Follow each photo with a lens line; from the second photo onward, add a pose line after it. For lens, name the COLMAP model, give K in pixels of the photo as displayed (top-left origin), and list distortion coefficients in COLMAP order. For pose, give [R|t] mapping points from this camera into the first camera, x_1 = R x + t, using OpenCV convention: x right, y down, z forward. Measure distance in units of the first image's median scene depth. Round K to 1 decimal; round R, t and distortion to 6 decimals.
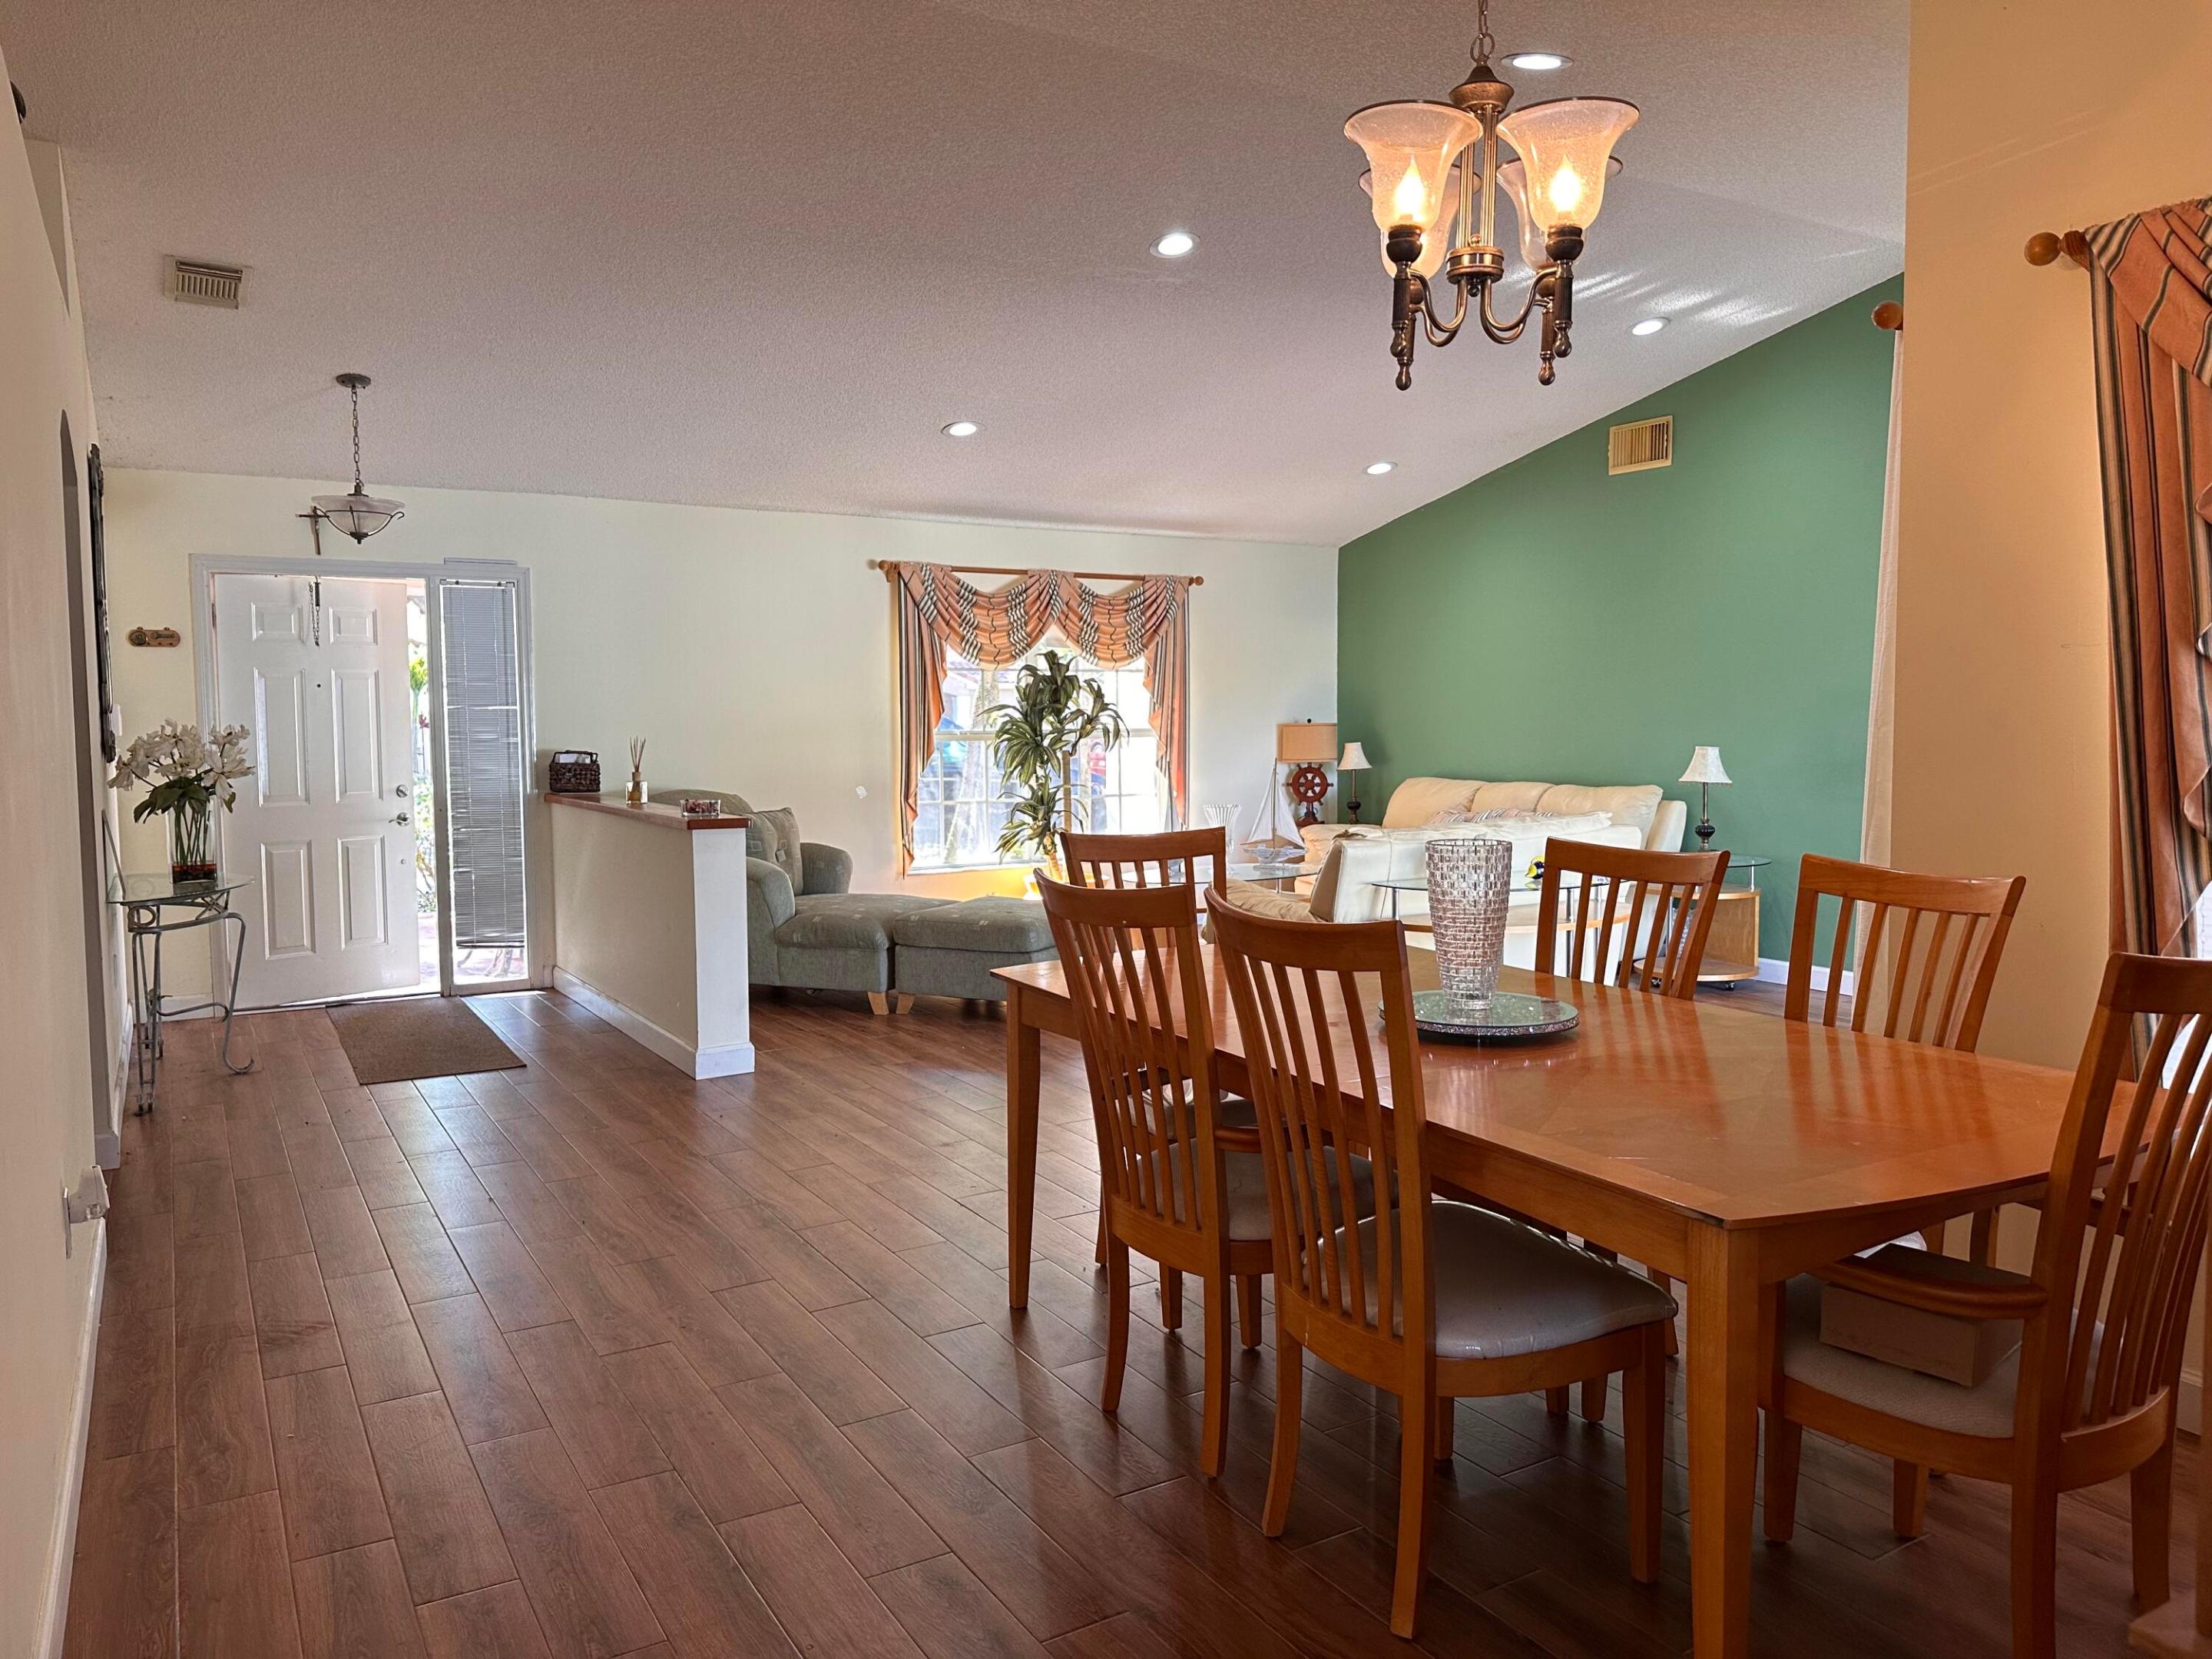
lens RADIAL K [[1545.5, 0, 1120.7], [0, 1545.5, 818.6], [0, 0, 1]] dist [0.049522, -0.078606]
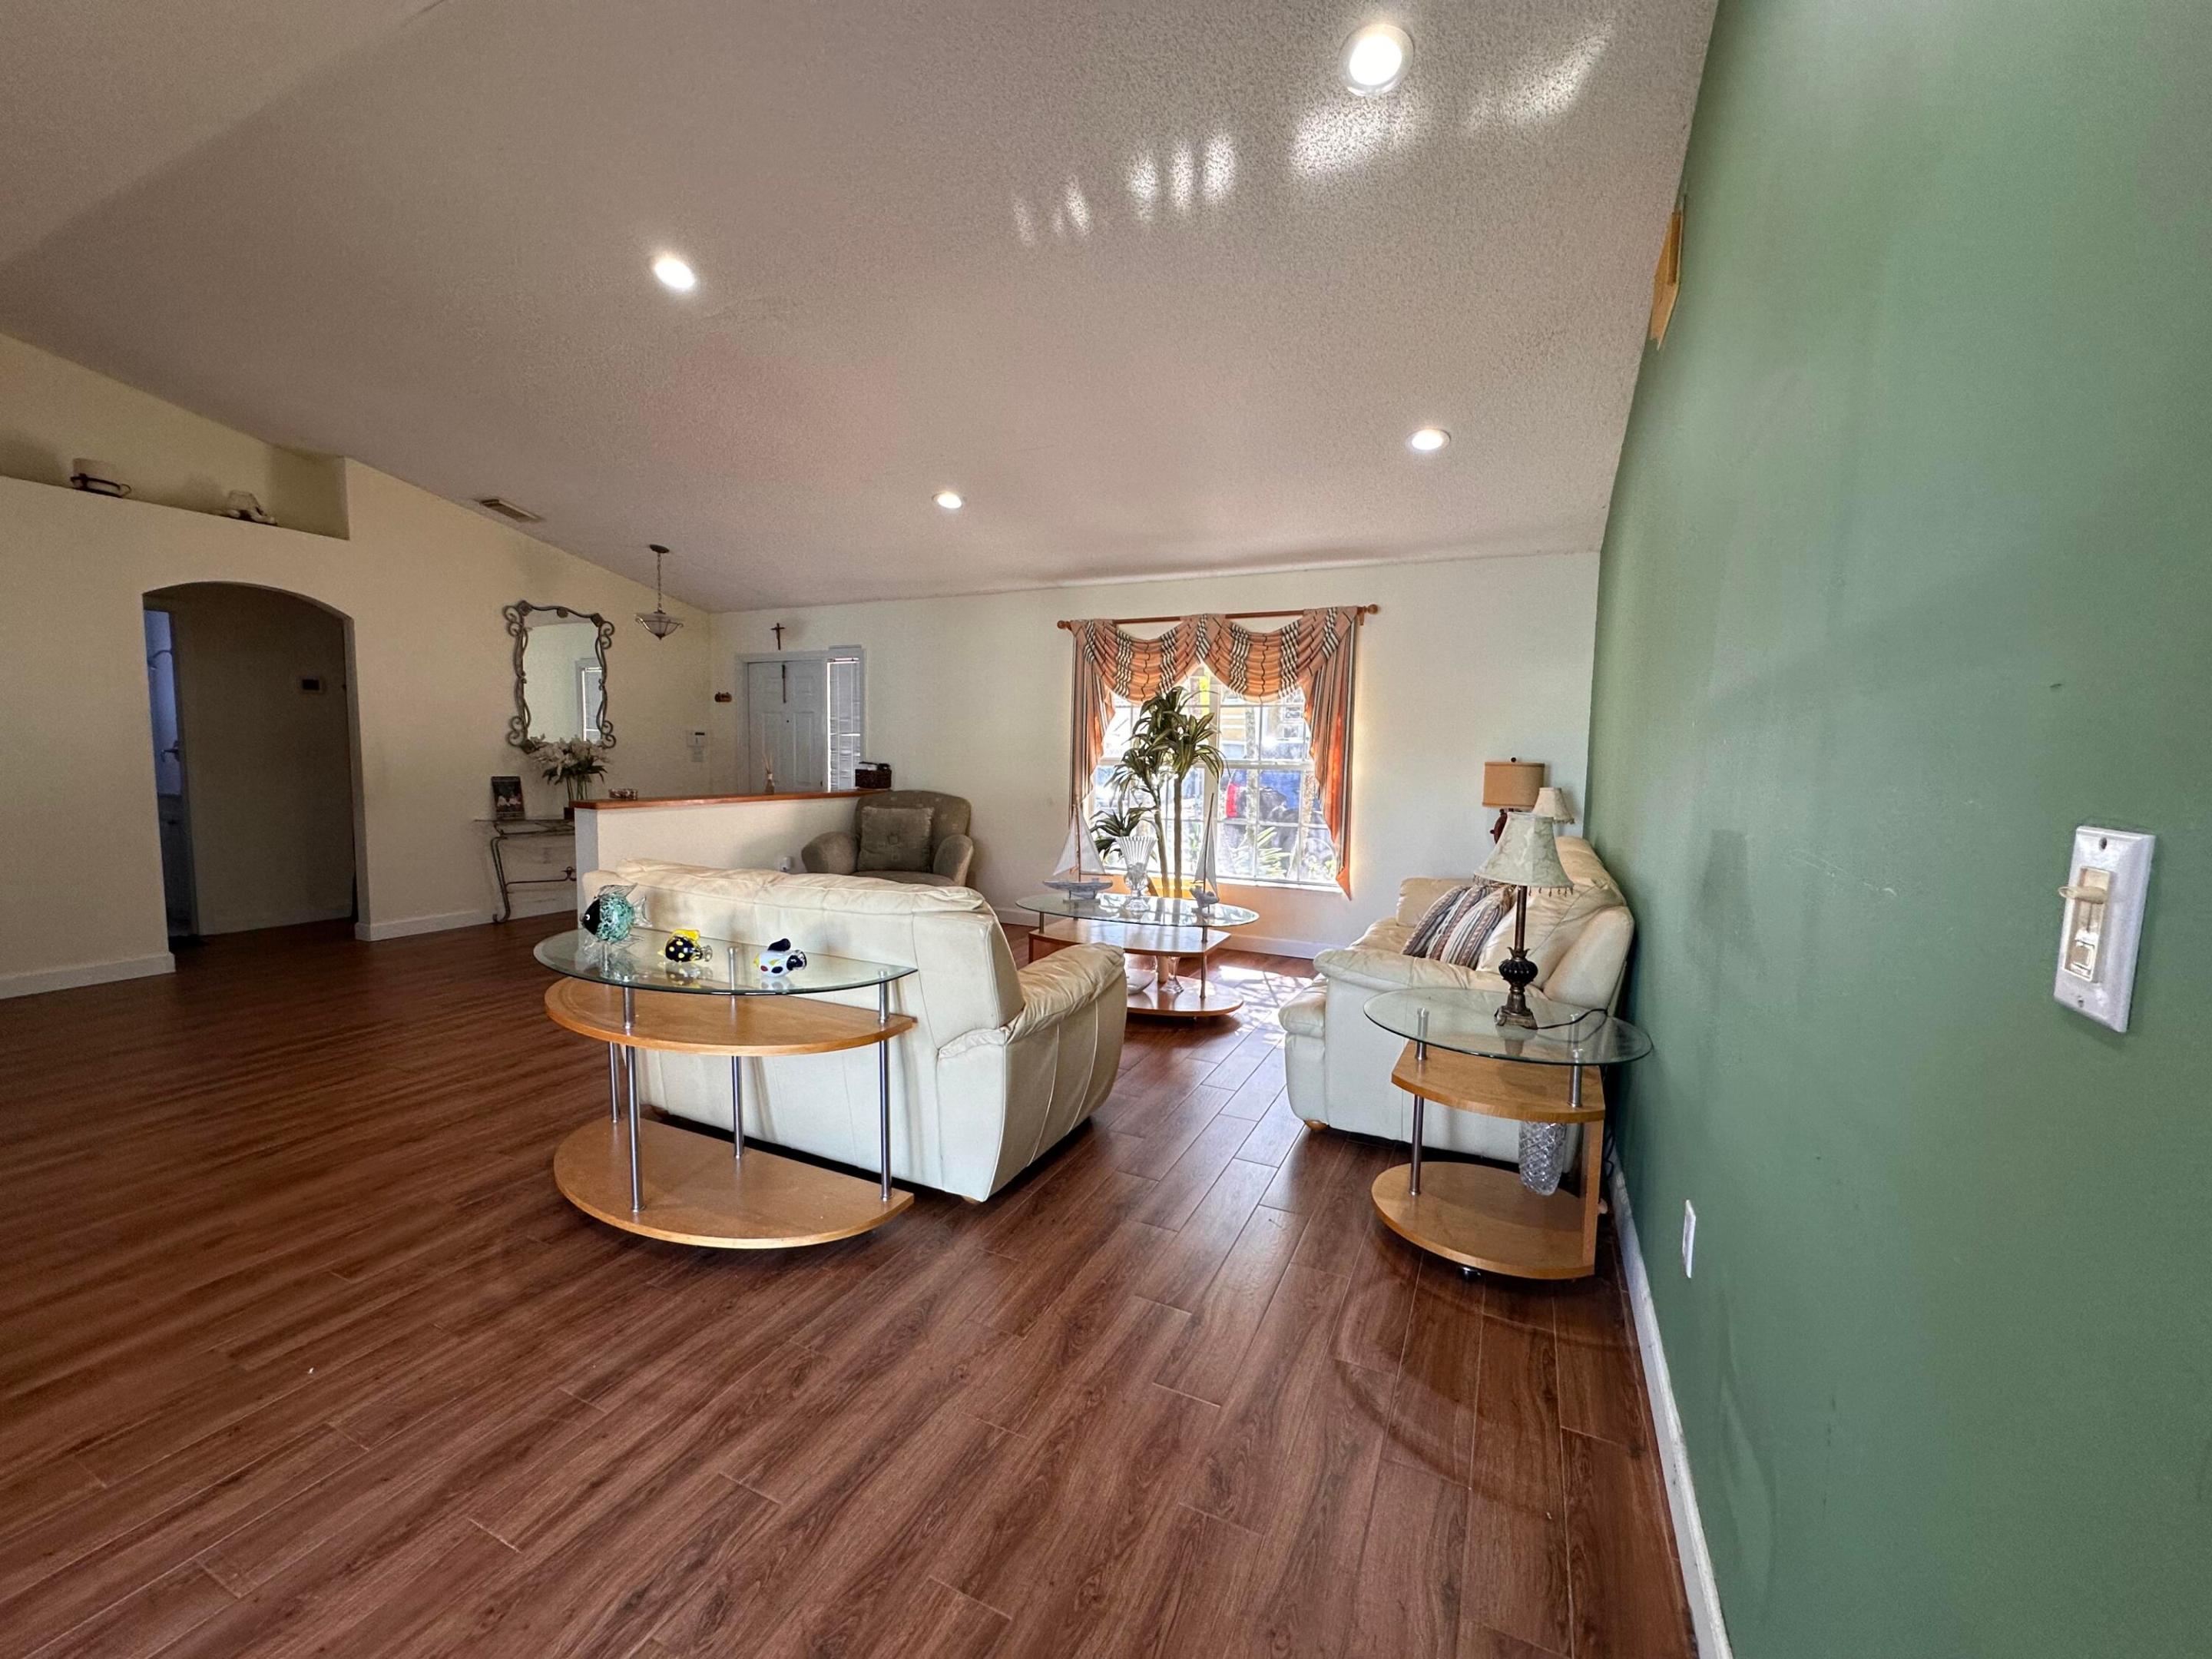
lens RADIAL K [[880.3, 0, 1104.3], [0, 880.3, 832.4], [0, 0, 1]] dist [-0.012834, 0.001797]
pose [[0.546667, 0.092713, -0.832201, 0.464982], [-0.079408, 0.995112, 0.058700, -0.038085], [0.833576, 0.033994, 0.551358, 0.617921]]
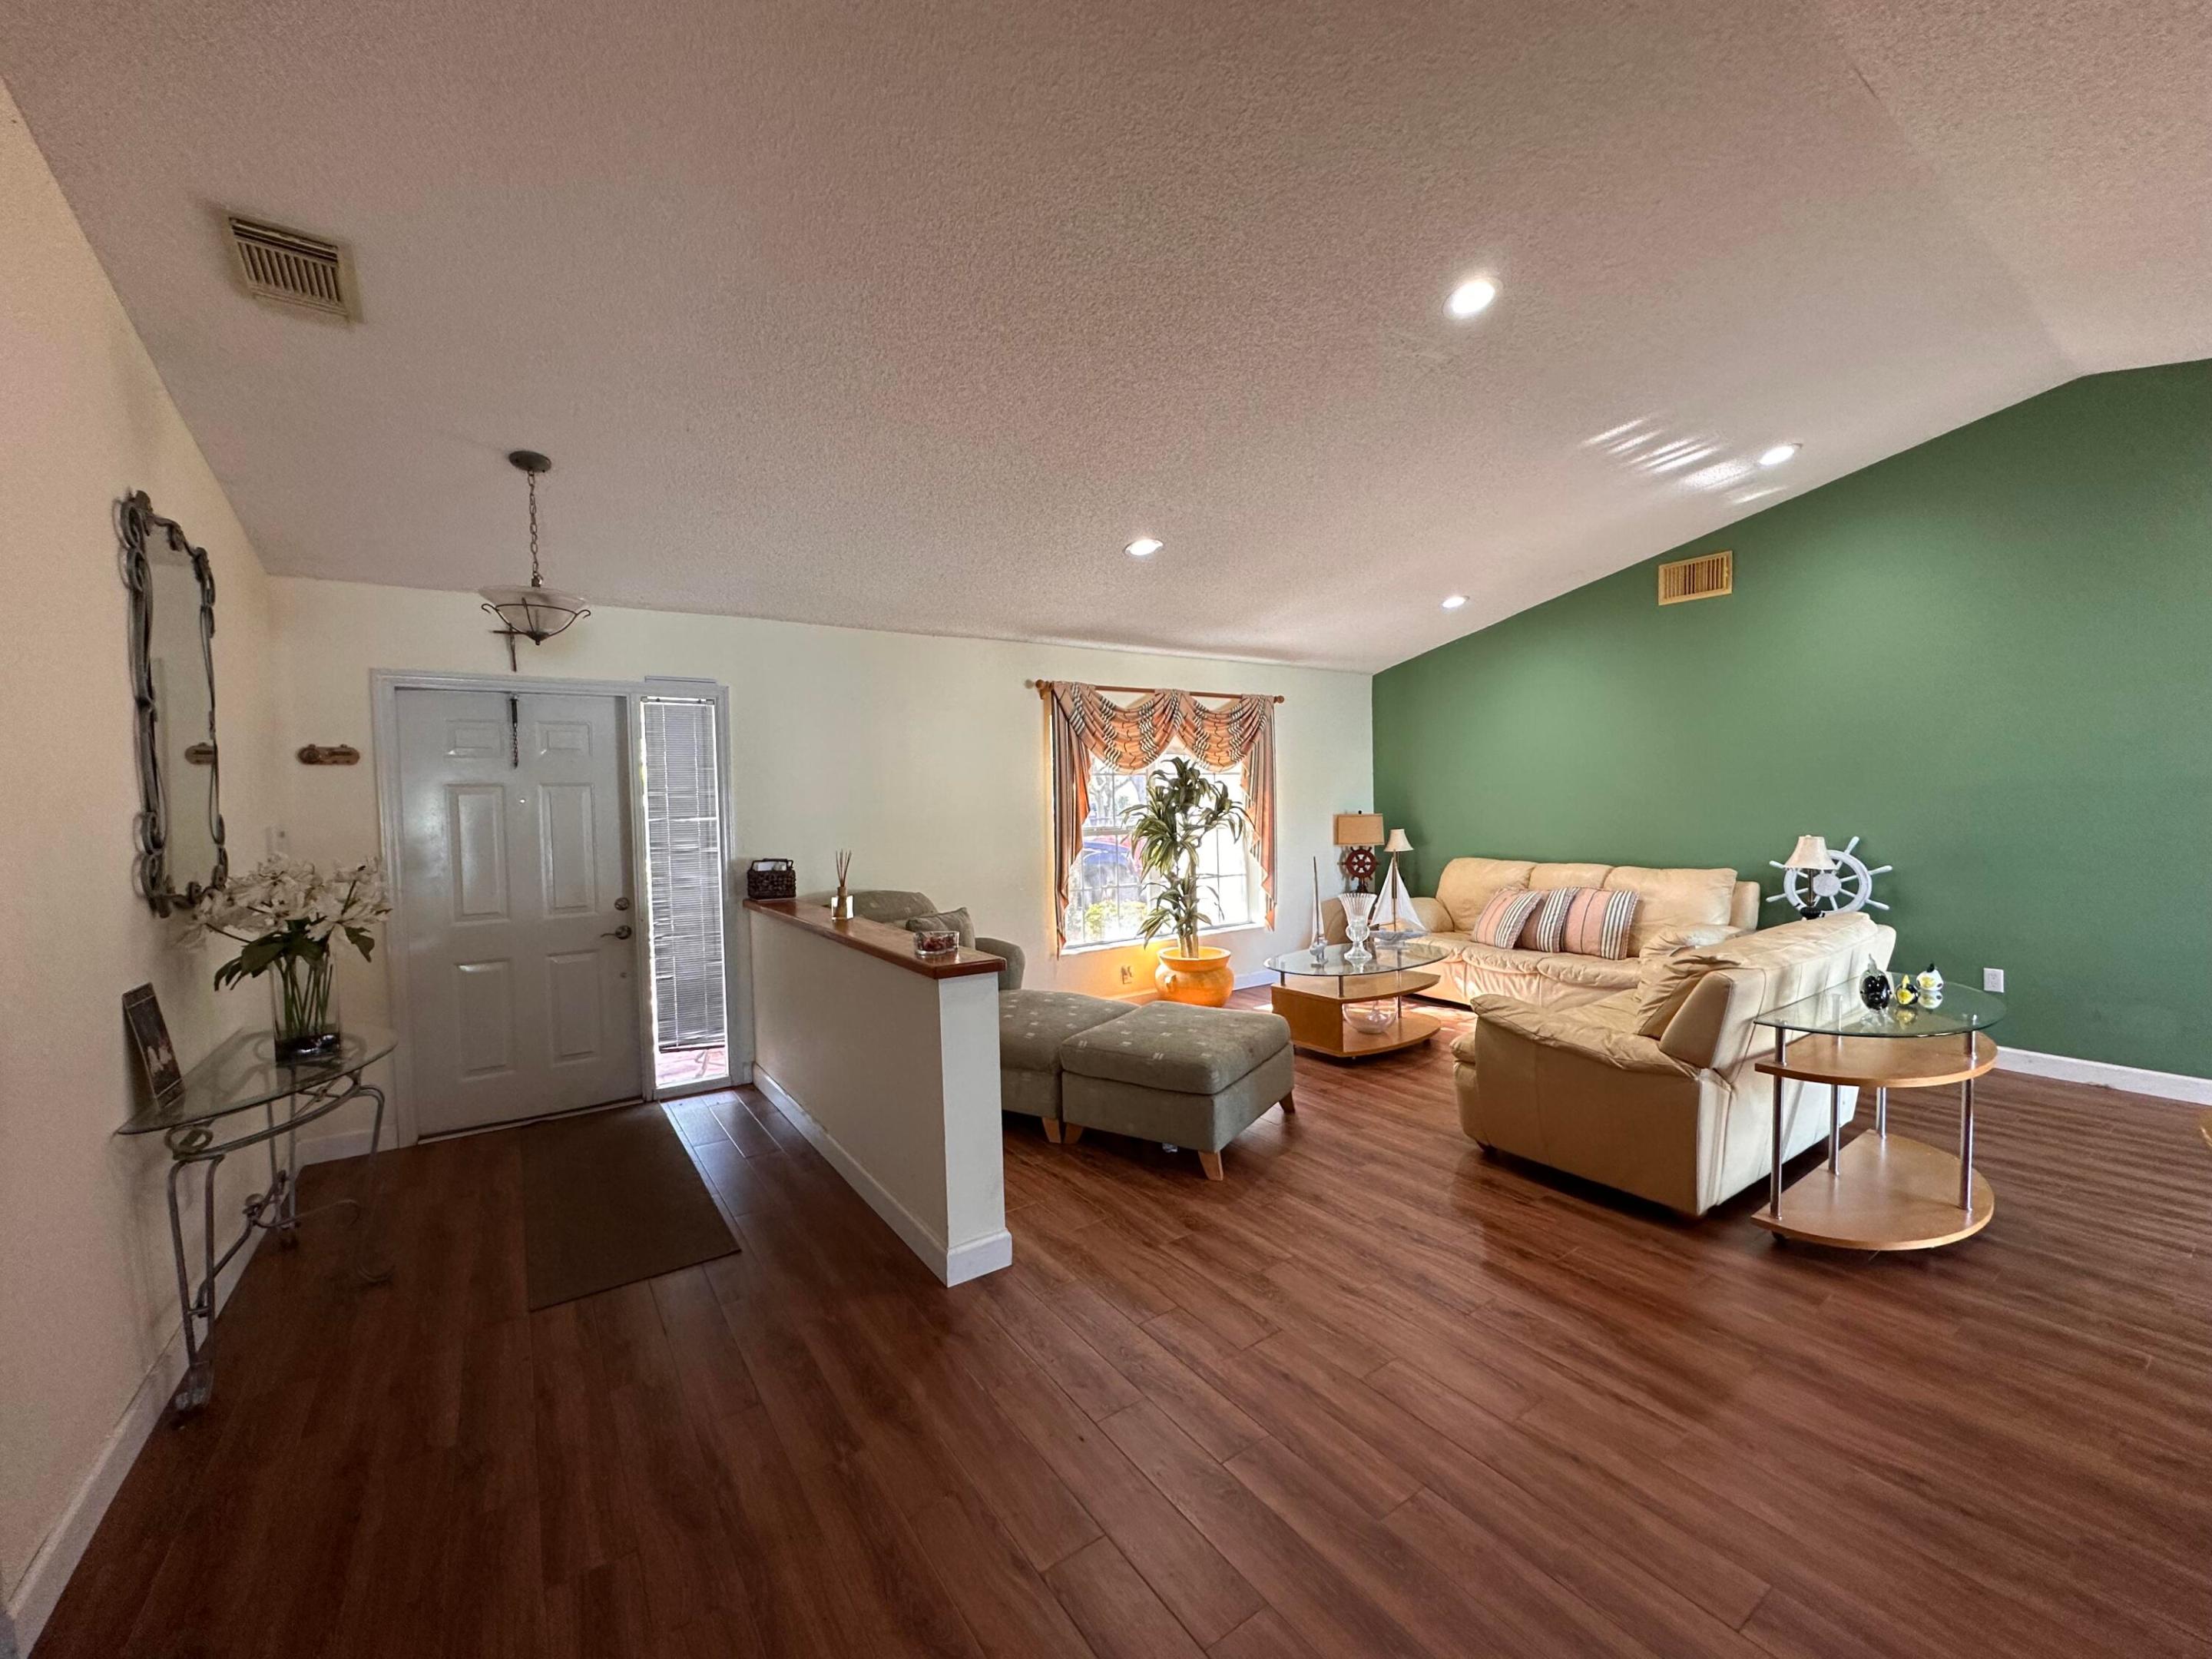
lens RADIAL K [[880.3, 0, 1103.4], [0, 880.3, 831.6], [0, 0, 1]] dist [-0.012834, 0.001797]
pose [[0.998606, -0.016752, 0.050051, -0.137364], [0.018212, 0.999417, -0.028862, -0.035177], [-0.049538, 0.029733, 0.998330, 0.346996]]
